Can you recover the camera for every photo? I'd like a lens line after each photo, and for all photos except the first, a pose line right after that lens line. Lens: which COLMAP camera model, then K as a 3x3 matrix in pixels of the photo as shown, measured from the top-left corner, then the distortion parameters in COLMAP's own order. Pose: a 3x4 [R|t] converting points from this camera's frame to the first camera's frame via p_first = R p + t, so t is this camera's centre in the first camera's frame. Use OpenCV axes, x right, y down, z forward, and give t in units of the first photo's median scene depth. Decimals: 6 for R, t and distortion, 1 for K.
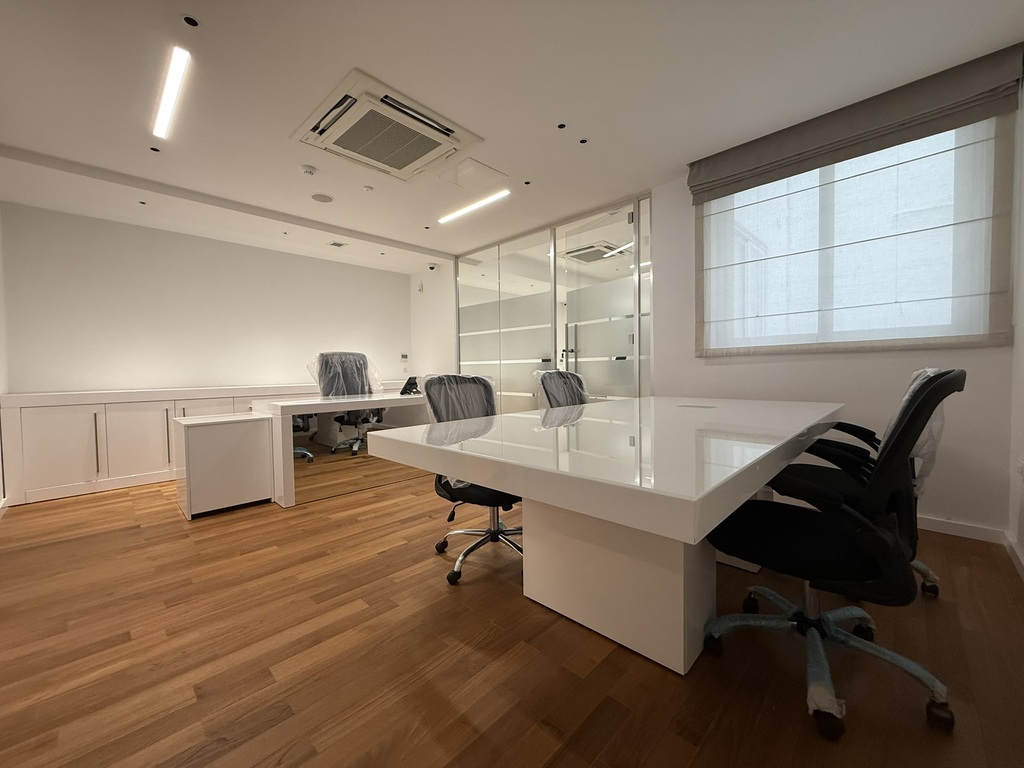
lens RADIAL K [[408.9, 0, 509.2], [0, 408.9, 380.7], [0, 0, 1]] dist [0.001559, 0.000093]
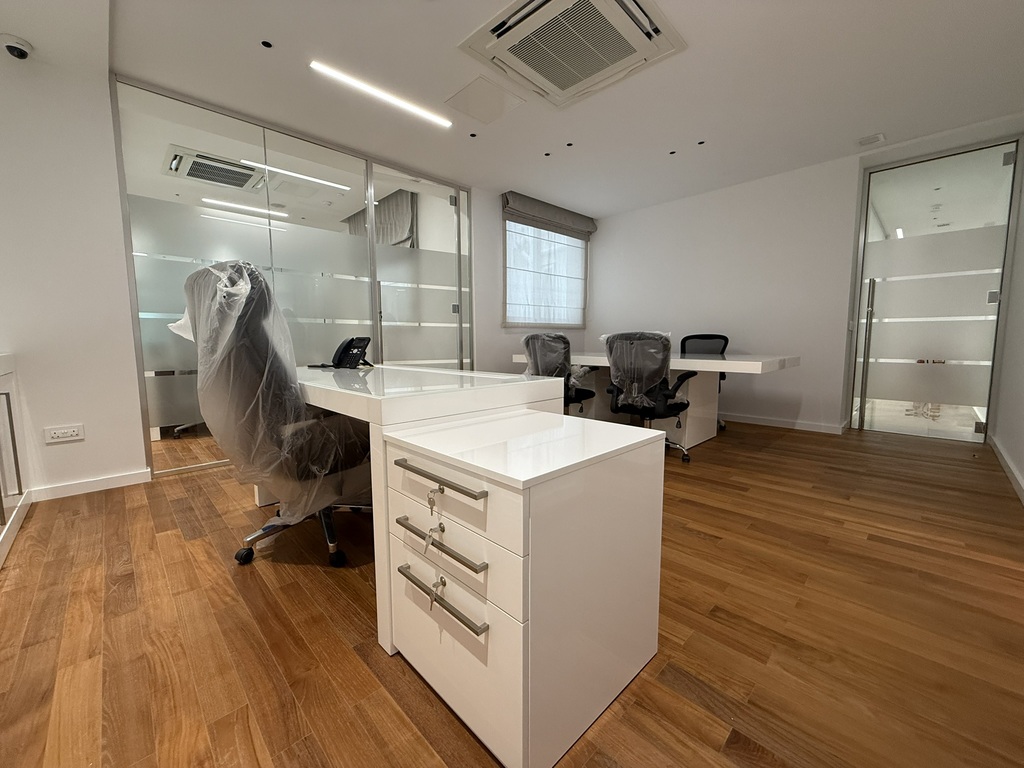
lens RADIAL K [[408.9, 0, 509.2], [0, 408.9, 380.7], [0, 0, 1]] dist [0.001559, 0.000093]
pose [[0.027003, -0.083535, 0.996139, -1.024455], [0.030155, 0.996117, 0.082715, 0.011268], [-0.999180, 0.027805, 0.029417, 0.970924]]
